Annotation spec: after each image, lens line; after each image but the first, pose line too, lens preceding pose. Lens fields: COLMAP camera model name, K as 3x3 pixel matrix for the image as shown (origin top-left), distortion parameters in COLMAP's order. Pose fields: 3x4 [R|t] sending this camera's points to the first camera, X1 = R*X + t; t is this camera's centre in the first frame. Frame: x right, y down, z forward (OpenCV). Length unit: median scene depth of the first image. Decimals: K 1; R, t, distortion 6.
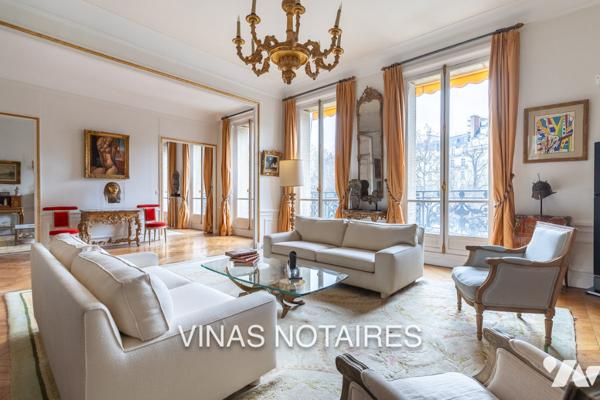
lens RADIAL K [[281.4, 0, 307.7], [0, 281.4, 198.6], [0, 0, 1]] dist [-0.001486, -0.000050]
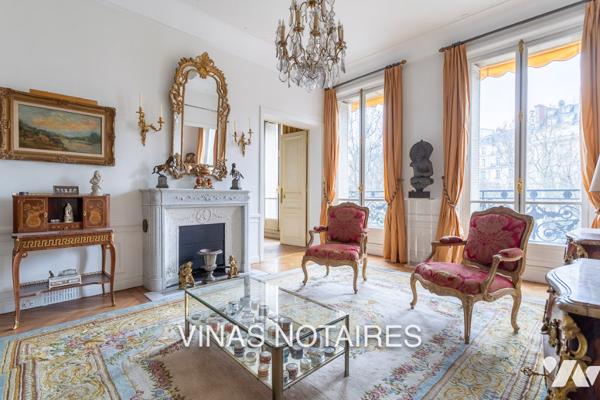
lens RADIAL K [[290.9, 0, 301.3], [0, 290.9, 196.5], [0, 0, 1]] dist [-0.000677, -0.000241]
pose [[0.995950, 0.001703, -0.089895, -0.088632], [-0.002316, 0.999975, -0.006715, -0.001068], [0.089882, 0.006896, 0.995929, 0.076171]]
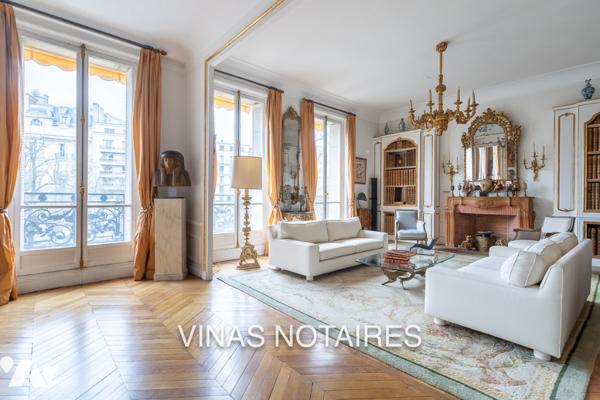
lens RADIAL K [[281.4, 0, 307.7], [0, 281.4, 198.6], [0, 0, 1]] dist [-0.001486, -0.000050]
pose [[0.114237, 0.000868, 0.993453, -0.272132], [0.012383, 0.999921, -0.002297, -0.002987], [-0.993376, 0.012564, 0.114217, 0.233003]]
